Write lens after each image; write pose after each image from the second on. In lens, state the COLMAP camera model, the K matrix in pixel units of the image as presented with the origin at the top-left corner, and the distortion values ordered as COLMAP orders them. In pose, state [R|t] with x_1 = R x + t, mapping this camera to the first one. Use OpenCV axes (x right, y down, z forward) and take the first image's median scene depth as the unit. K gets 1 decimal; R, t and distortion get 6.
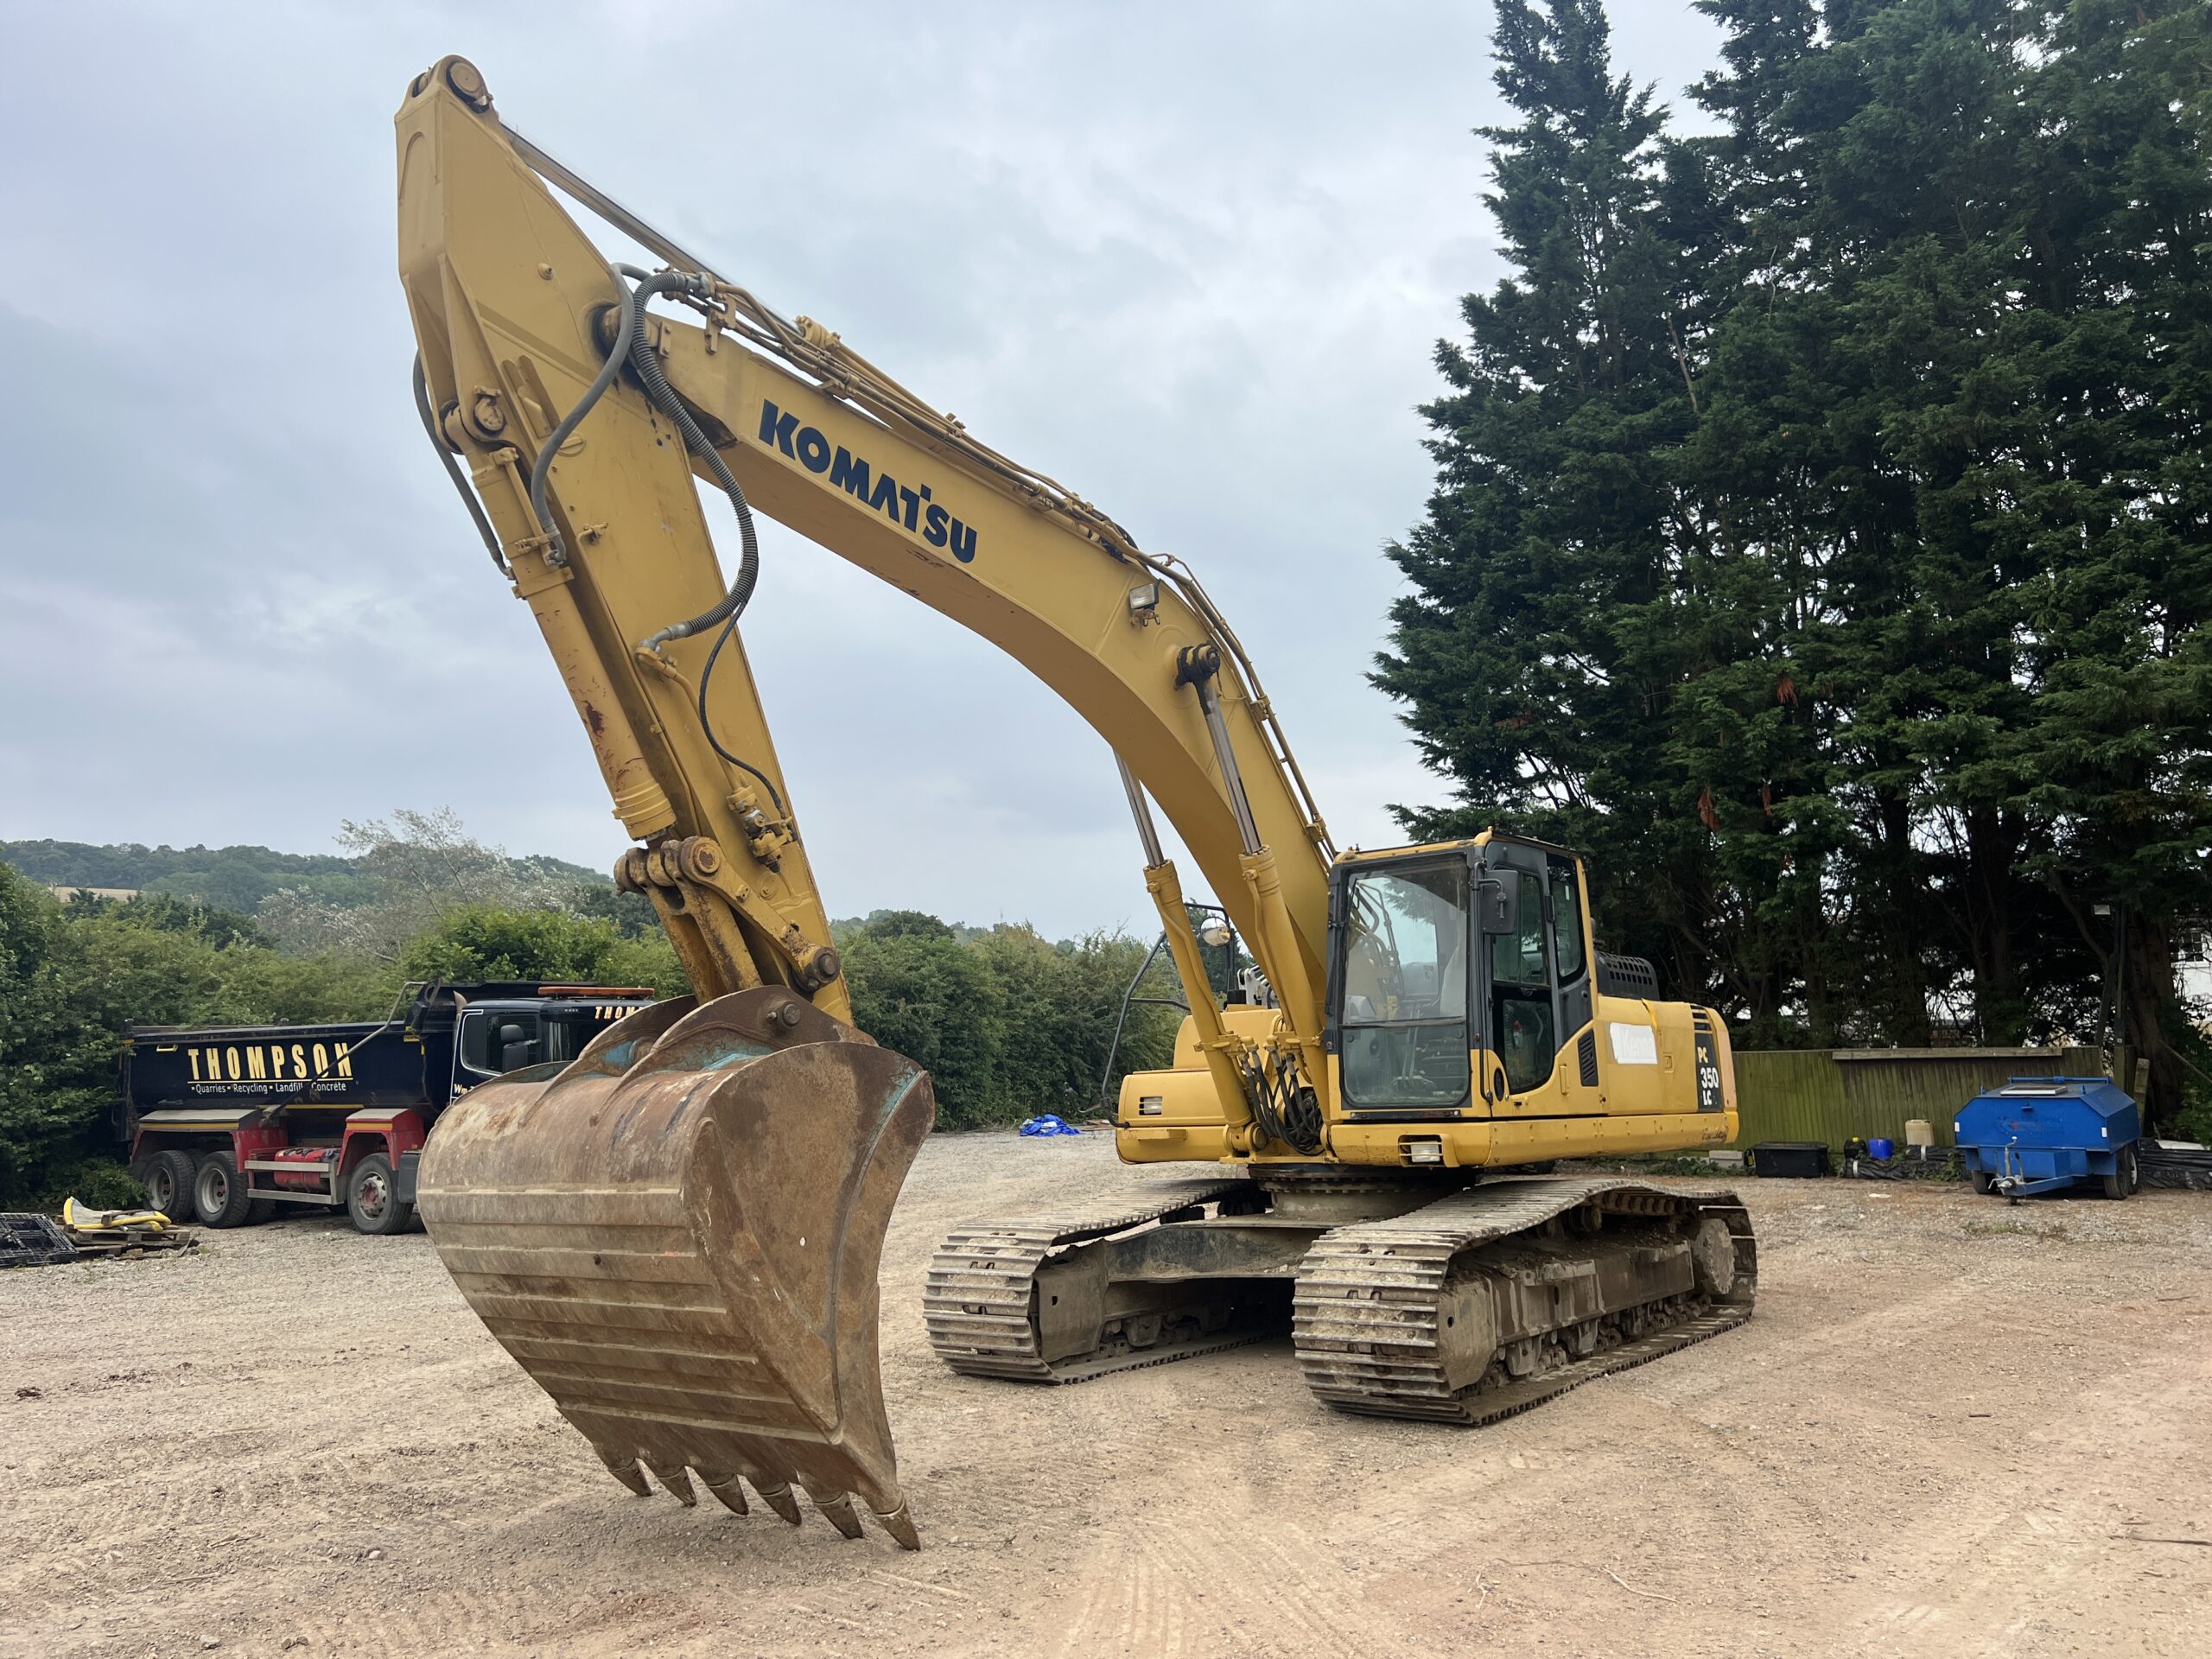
lens RADIAL K [[1657.4, 0, 1106.0], [0, 1657.4, 814.4], [0, 0, 1]] dist [0.067228, -0.083204]
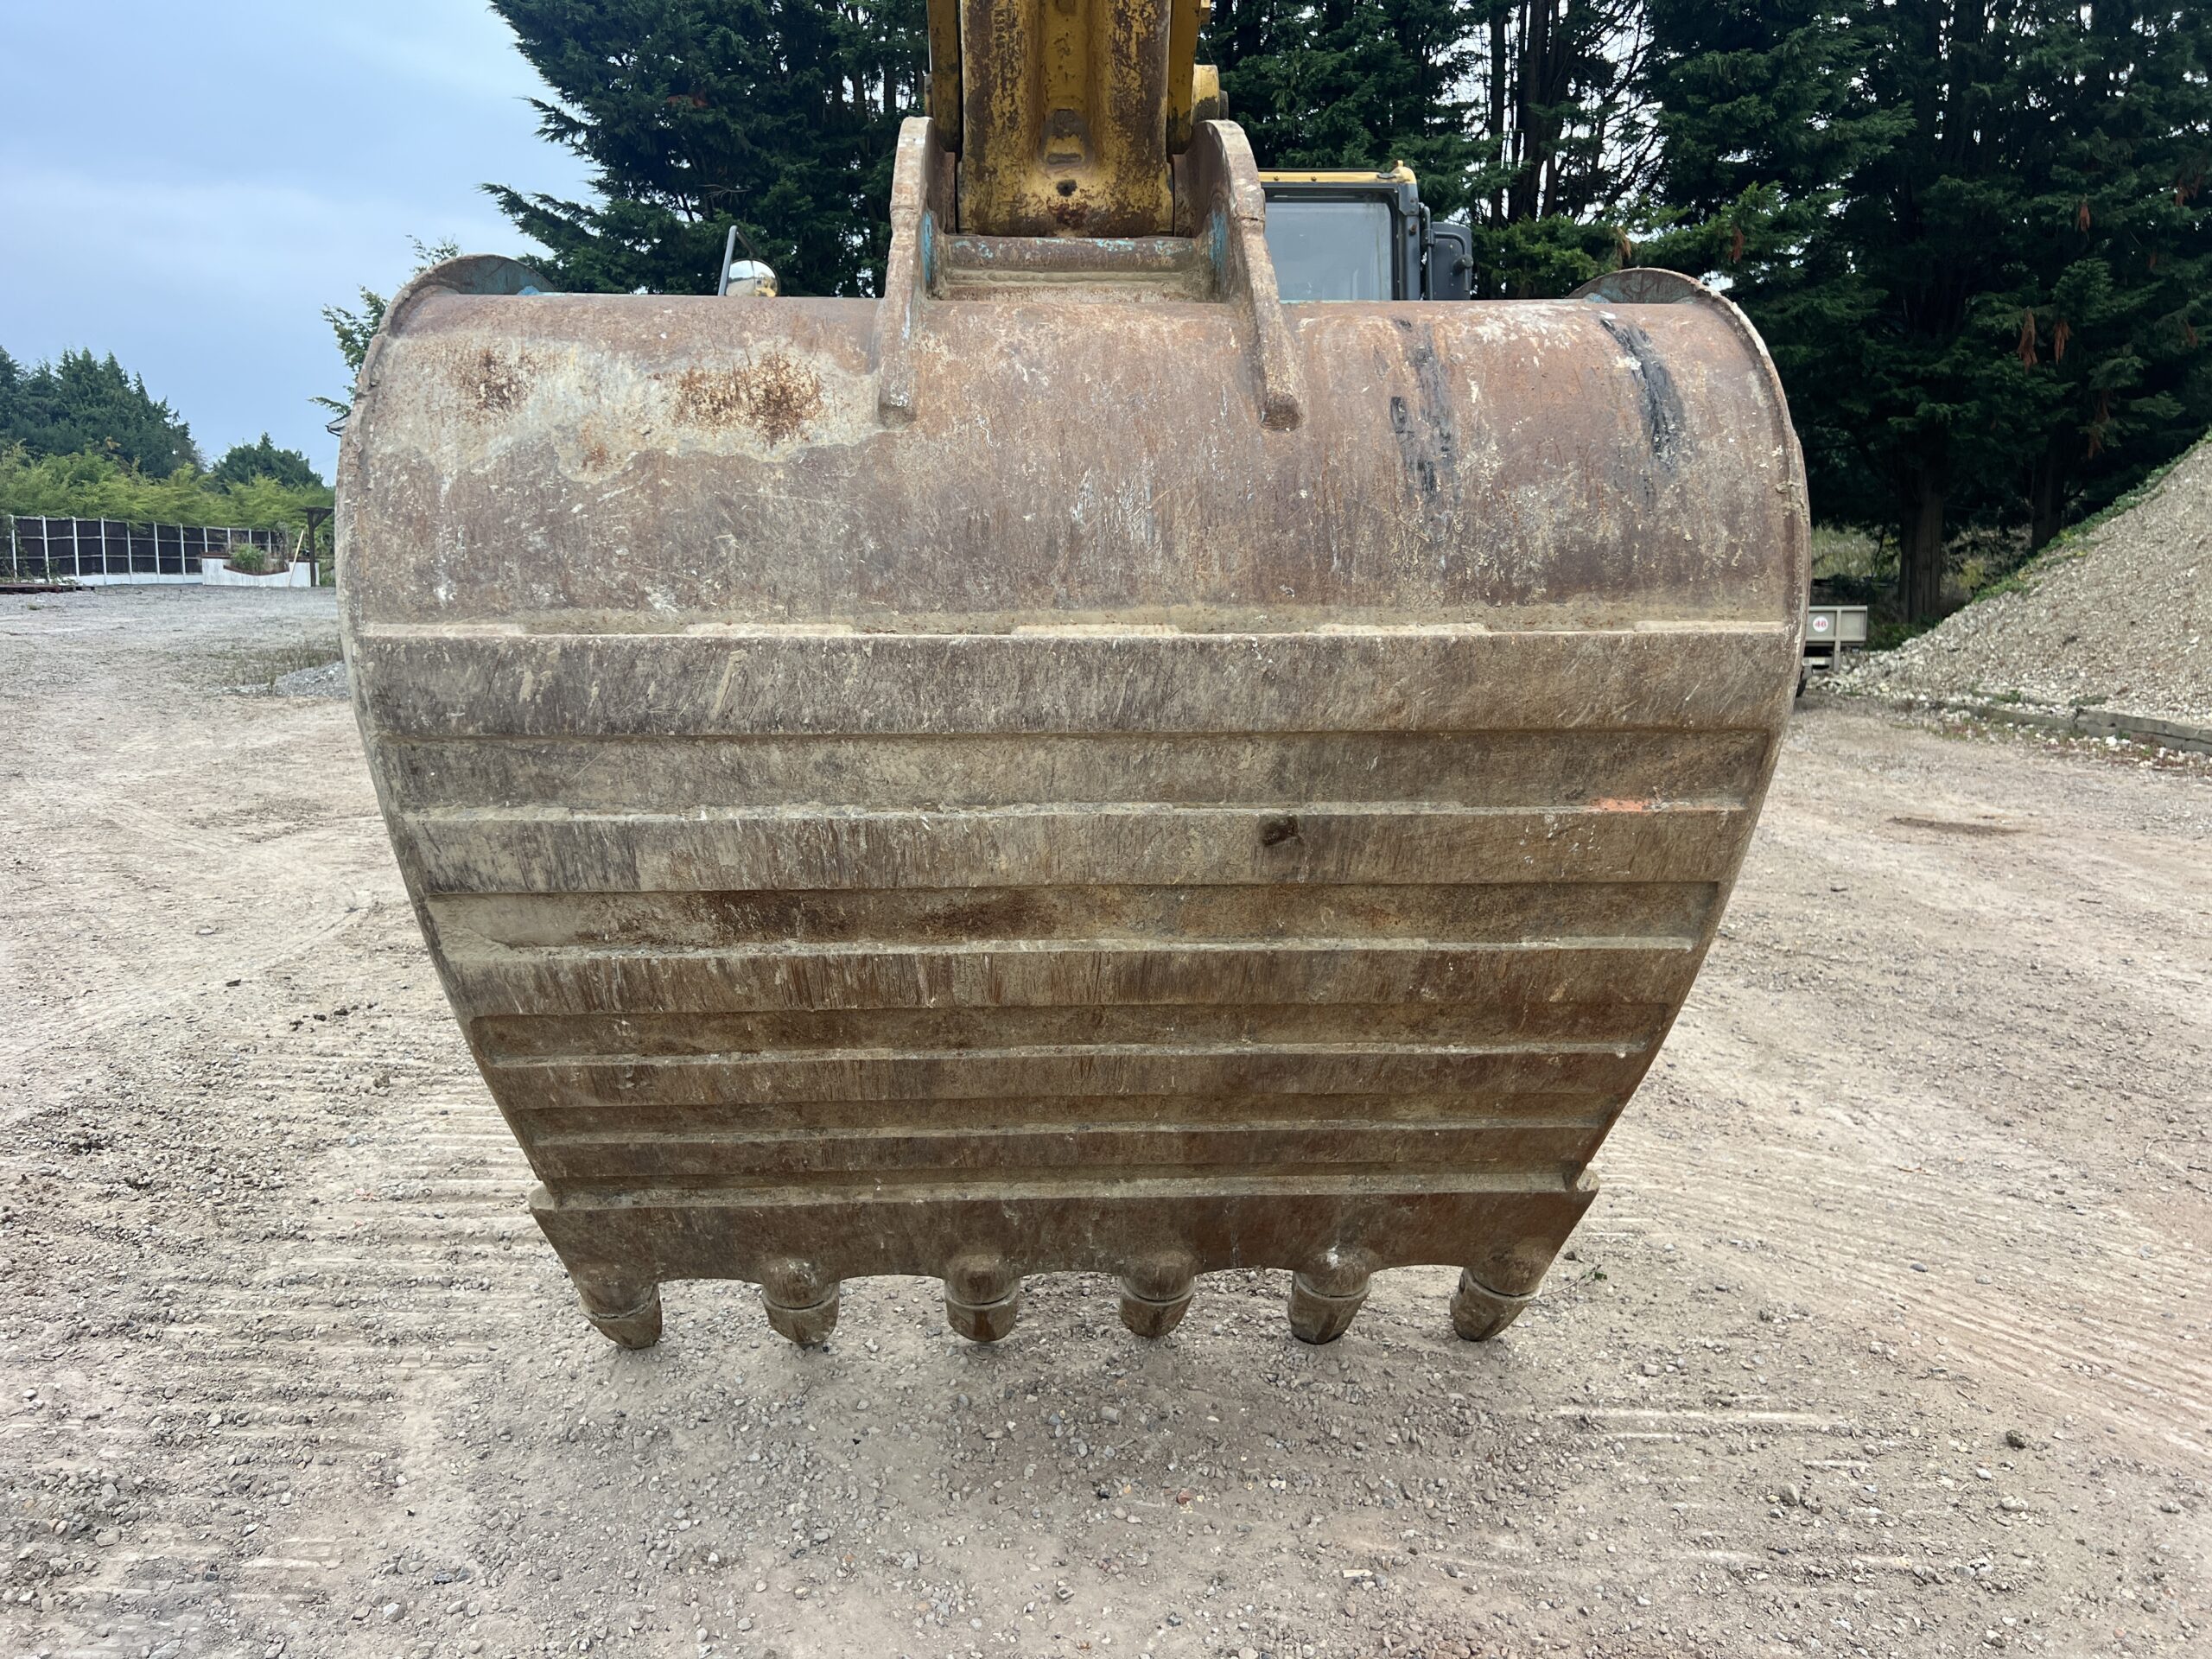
lens RADIAL K [[1657.4, 0, 1102.9], [0, 1657.4, 824.4], [0, 0, 1]] dist [0.067228, -0.083204]
pose [[0.764173, -0.061093, 0.642112, -0.339109], [-0.135315, 0.958167, 0.252201, 0.115901], [-0.630658, -0.279612, 0.723938, 0.487921]]
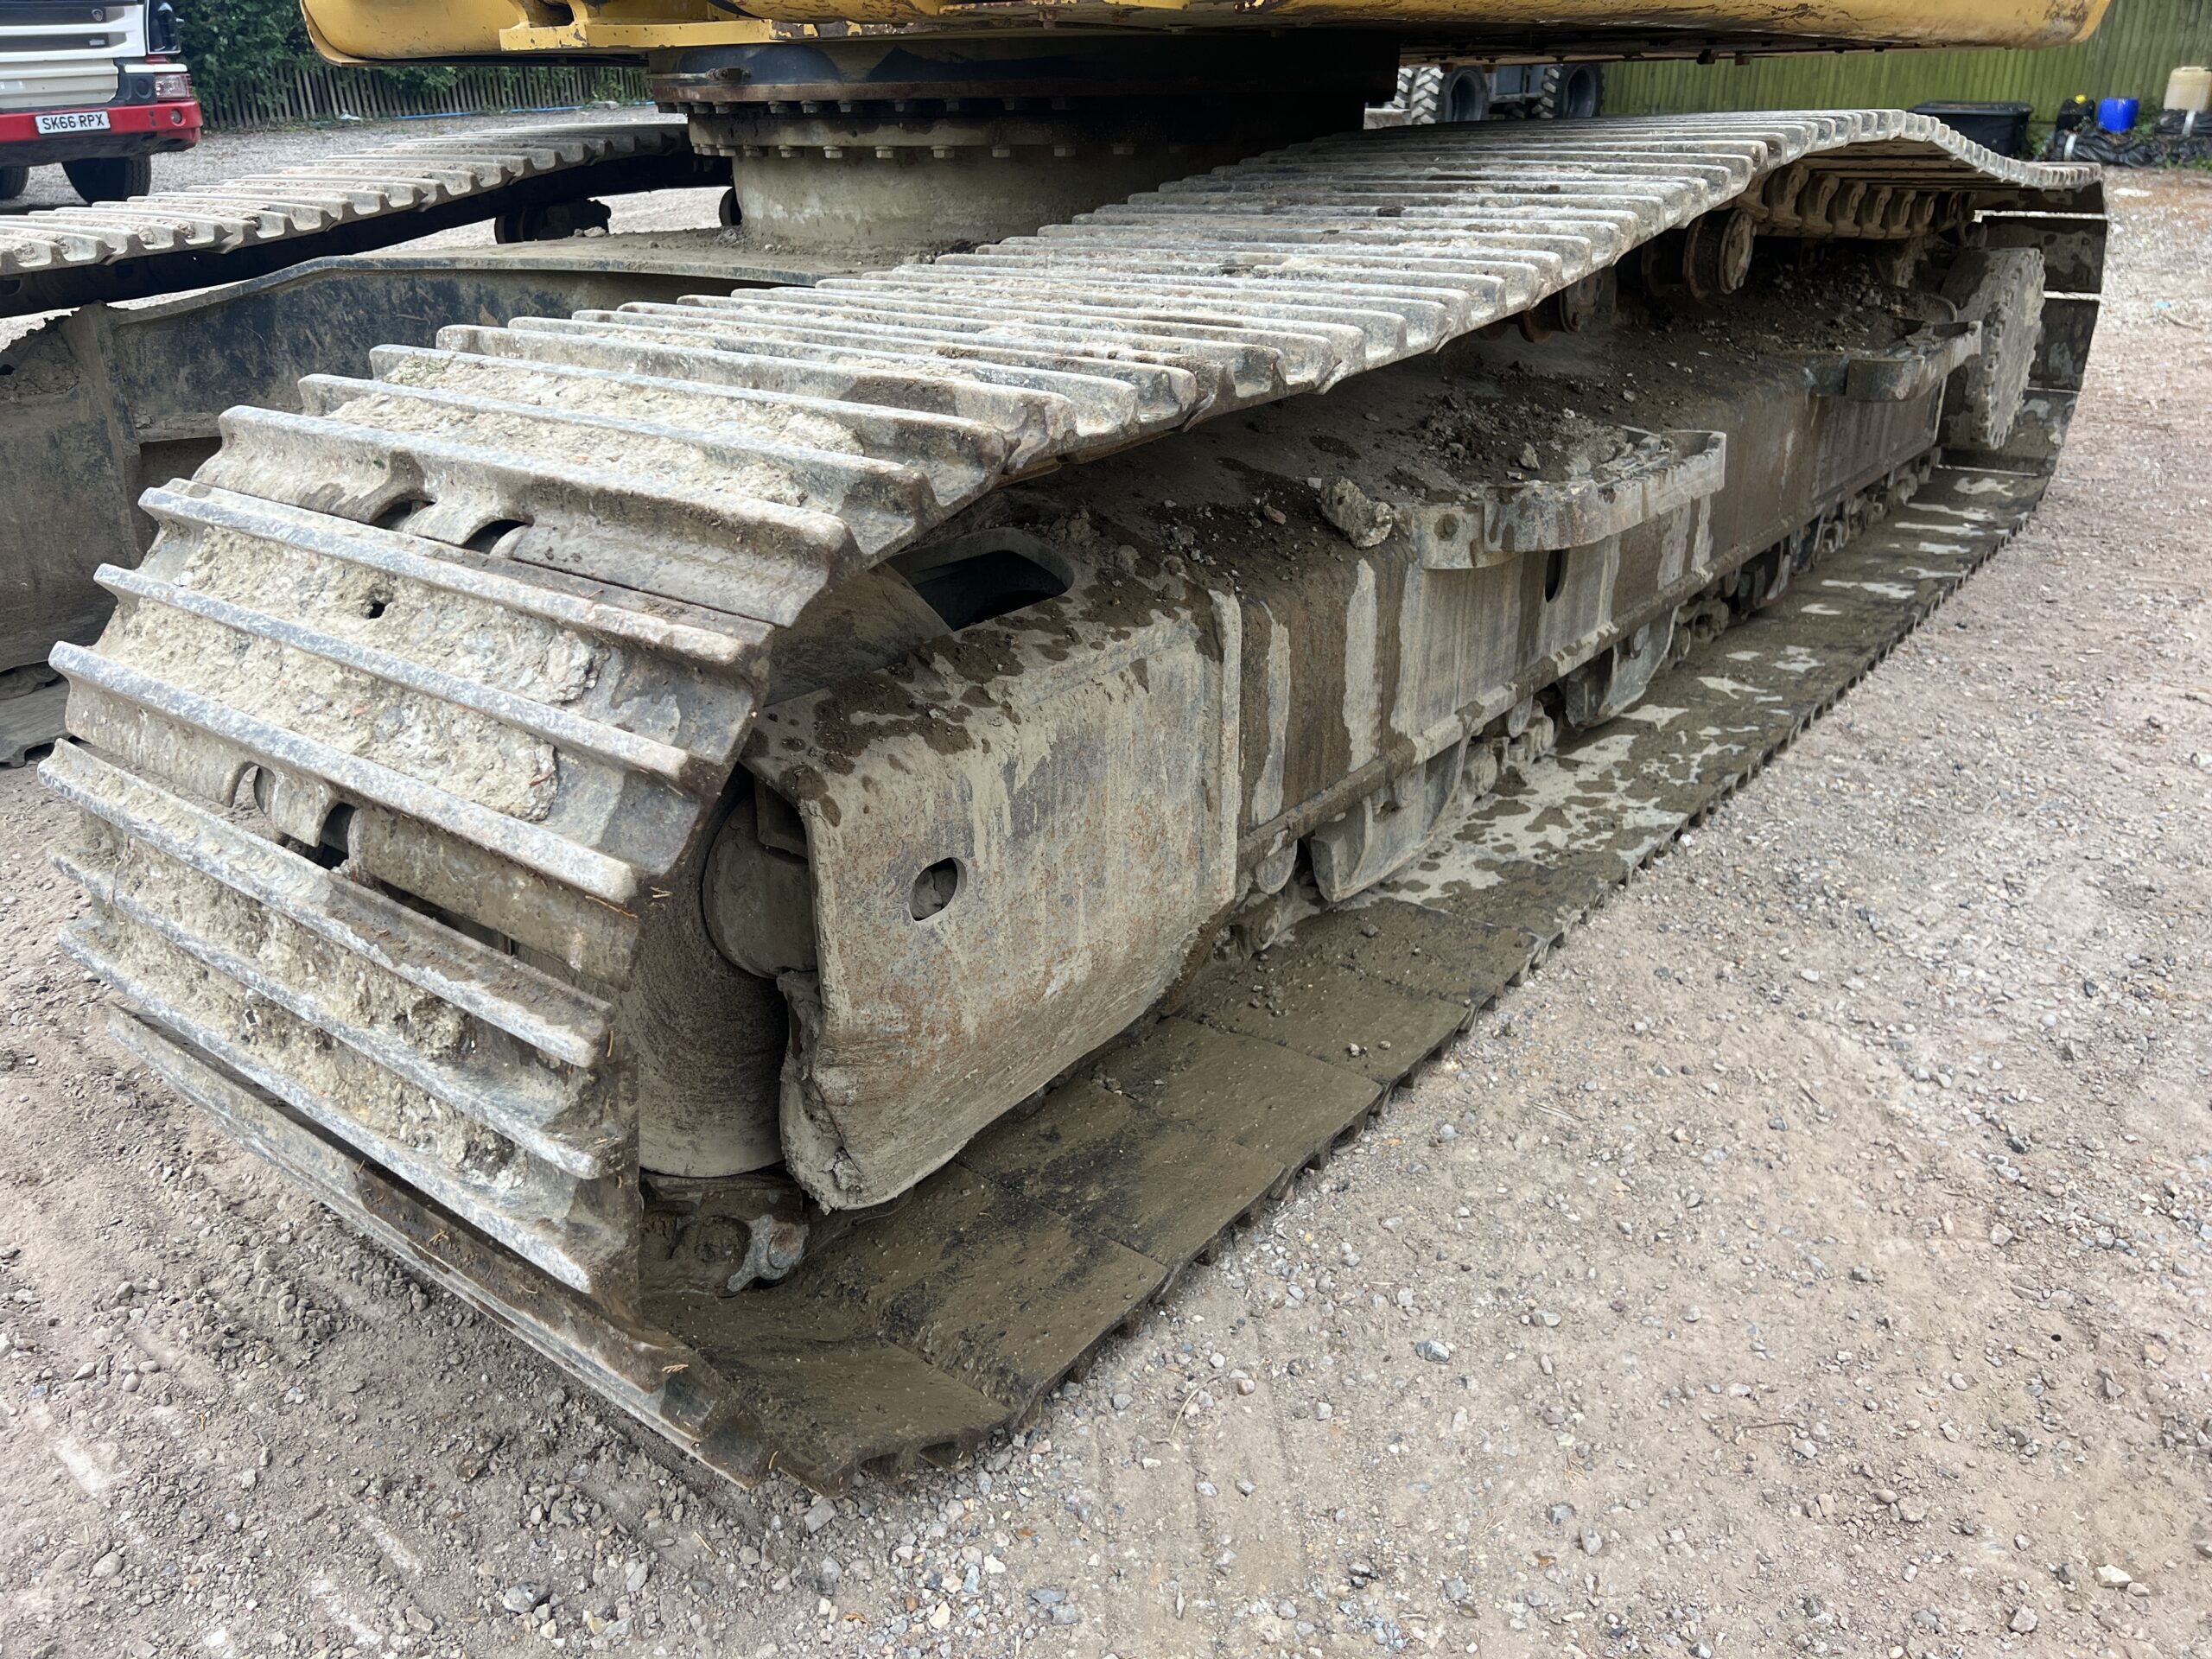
lens RADIAL K [[1657.4, 0, 1090.6], [0, 1657.4, 811.1], [0, 0, 1]] dist [0.067228, -0.083204]
pose [[0.999856, 0.016831, -0.002047, 0.205071], [-0.012924, 0.834699, 0.550555, 0.183172], [0.010975, -0.550450, 0.834796, 0.788320]]
